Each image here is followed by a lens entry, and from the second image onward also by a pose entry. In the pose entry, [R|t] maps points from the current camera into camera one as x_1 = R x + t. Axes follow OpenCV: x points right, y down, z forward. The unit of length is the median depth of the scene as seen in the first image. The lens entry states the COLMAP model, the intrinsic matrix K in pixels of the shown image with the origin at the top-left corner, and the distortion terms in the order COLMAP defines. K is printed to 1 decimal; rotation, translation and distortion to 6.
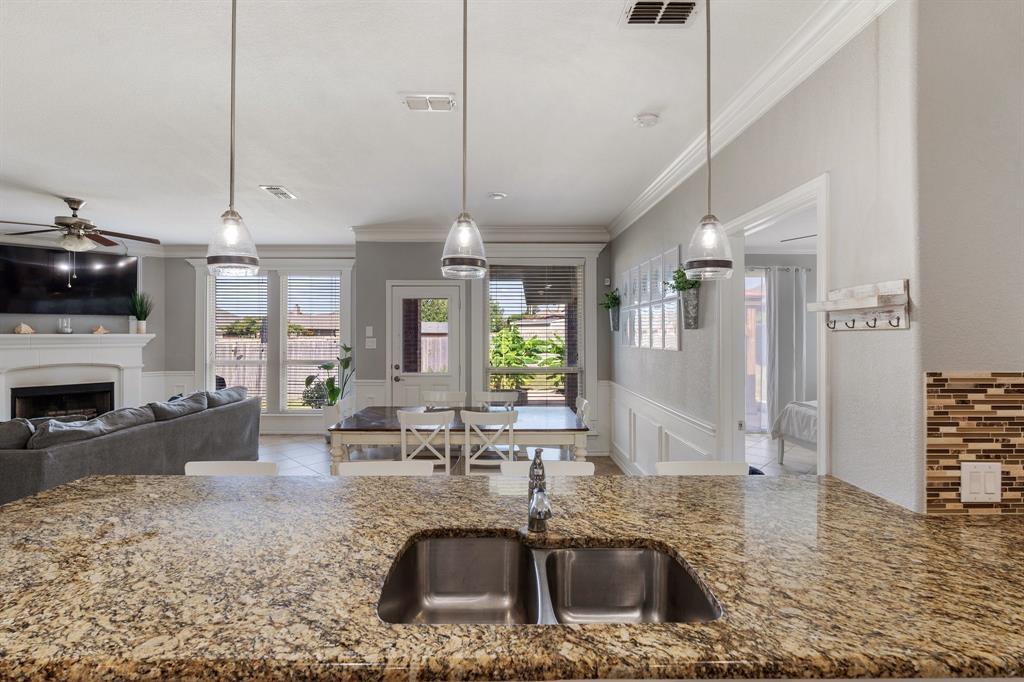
lens RADIAL K [[464.5, 0, 508.6], [0, 464.5, 334.8], [0, 0, 1]] dist [-0.006356, 0.002166]
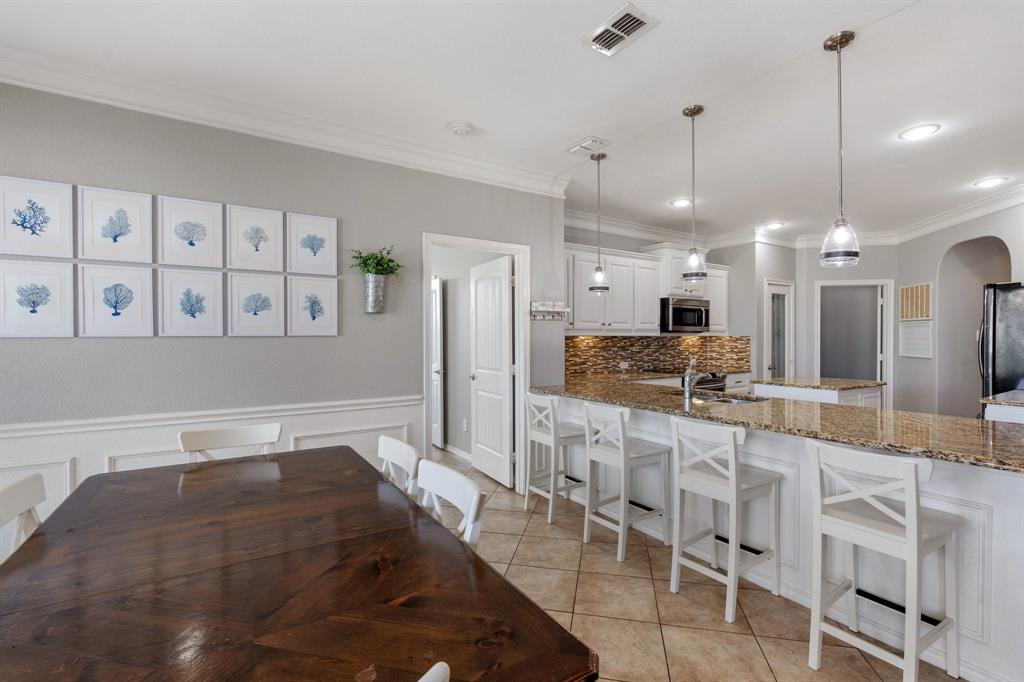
lens RADIAL K [[464.5, 0, 514.5], [0, 464.5, 339.0], [0, 0, 1]] dist [-0.006356, 0.002166]
pose [[-0.539786, -0.003005, 0.841797, -0.392288], [0.002662, 0.999983, 0.005277, 0.025058], [-0.841798, 0.005090, -0.539769, 0.809271]]
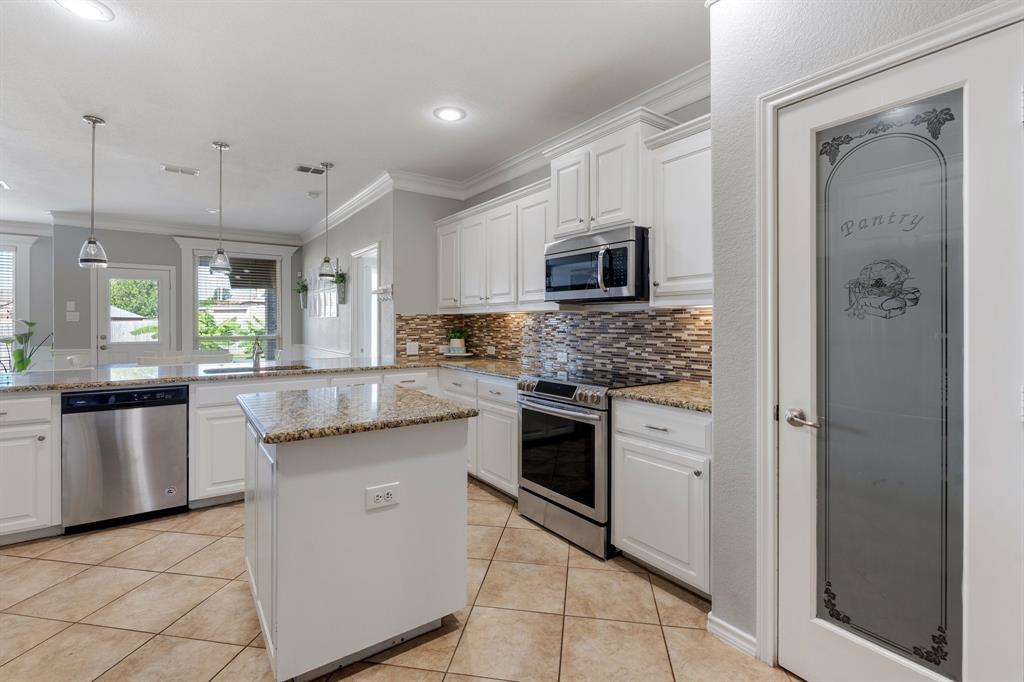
lens RADIAL K [[464.5, 0, 508.1], [0, 464.5, 324.3], [0, 0, 1]] dist [-0.006356, 0.002166]
pose [[0.822471, -0.002985, 0.568799, -0.075196], [0.002660, 0.999995, 0.001403, 0.042473], [-0.568800, 0.000359, 0.822476, -0.576532]]
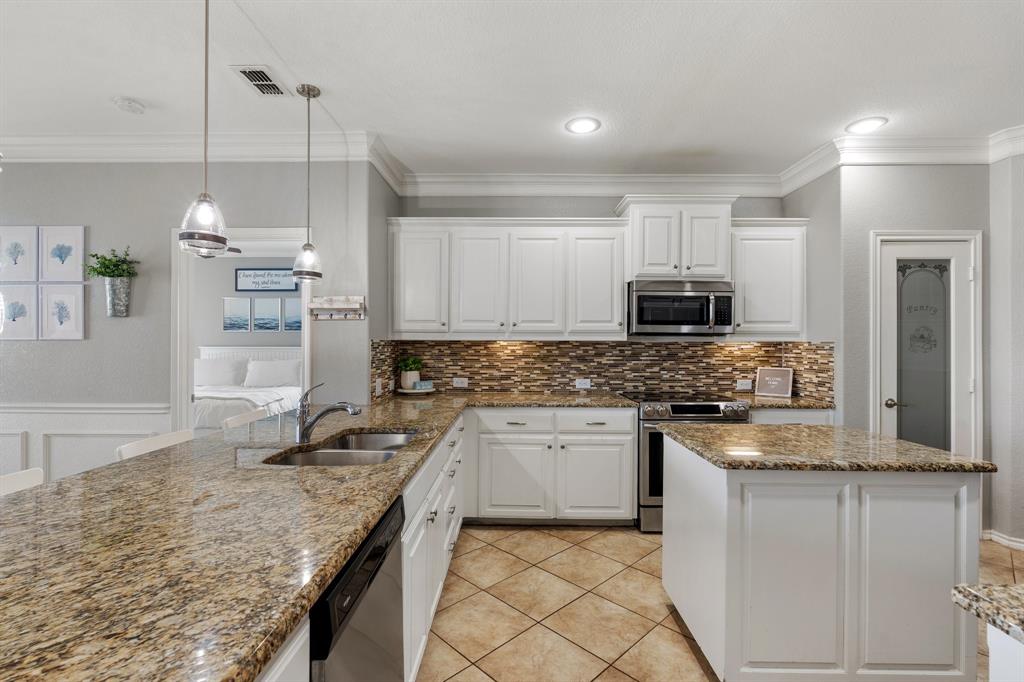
lens RADIAL K [[464.5, 0, 510.7], [0, 464.5, 340.9], [0, 0, 1]] dist [-0.006356, 0.002166]
pose [[0.019978, 0.003459, 0.999794, -0.368189], [-0.001178, 0.999993, -0.003436, 0.026890], [-0.999800, -0.001109, 0.019982, 0.083595]]
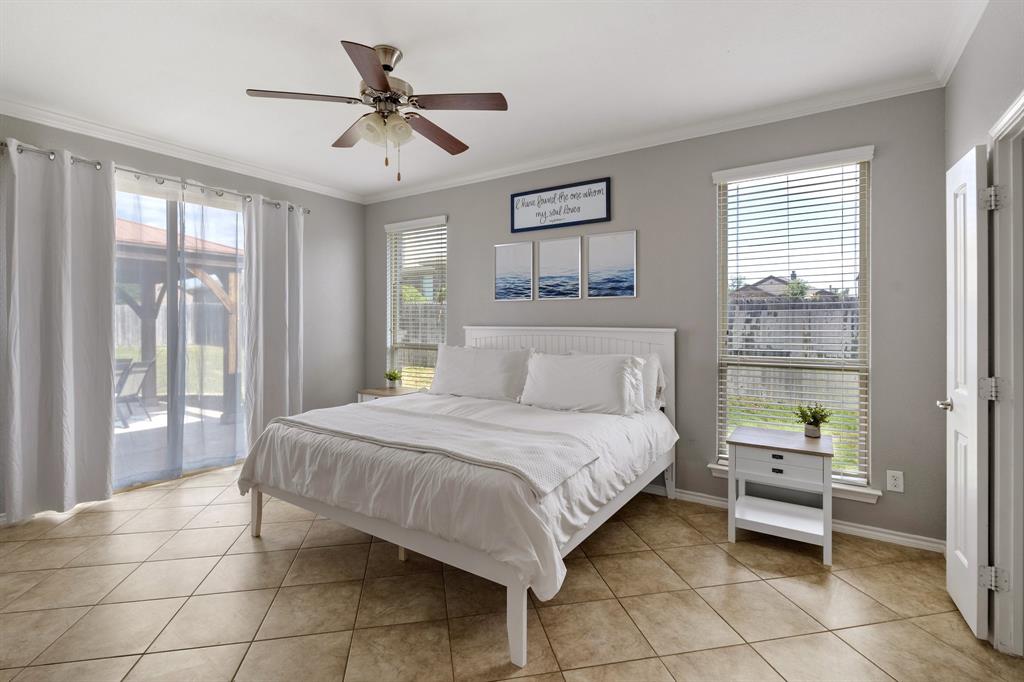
lens RADIAL K [[464.5, 0, 514.8], [0, 464.5, 318.5], [0, 0, 1]] dist [-0.006356, 0.002166]
pose [[0.558886, -0.004595, 0.829232, 0.324425], [0.002678, 0.999989, 0.003737, 0.023810], [-0.829240, 0.000132, 0.558893, 0.470991]]
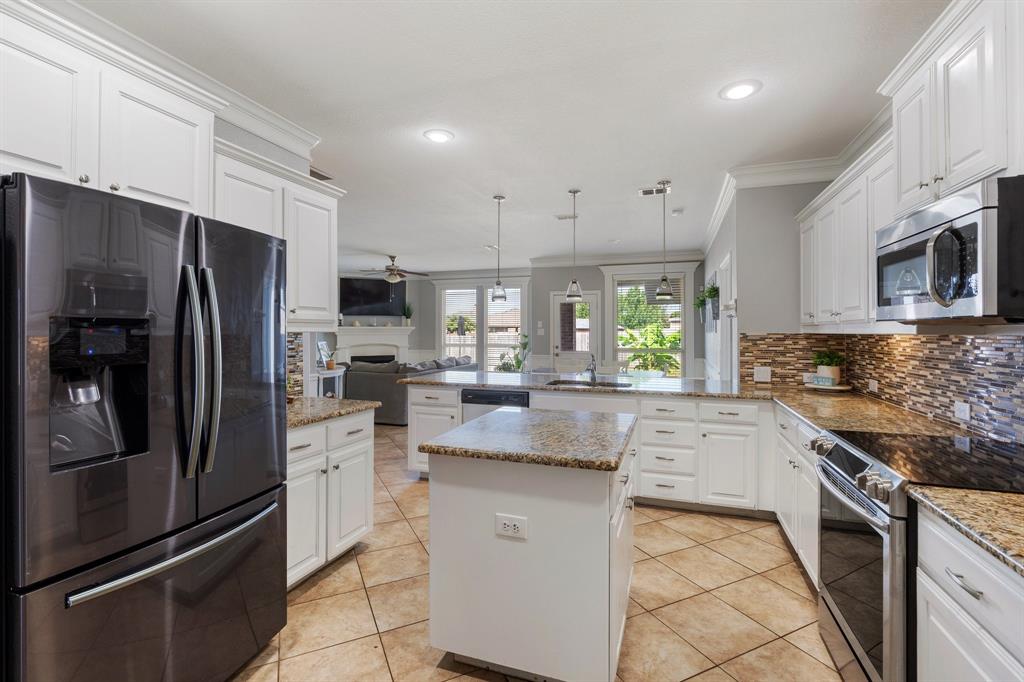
lens RADIAL K [[464.5, 0, 512.1], [0, 464.5, 328.6], [0, 0, 1]] dist [-0.006356, 0.002166]
pose [[0.940988, -0.001377, -0.338438, 0.161420], [-0.001530, 0.999964, -0.008321, 0.022588], [0.338437, 0.008348, 0.940952, -0.574783]]
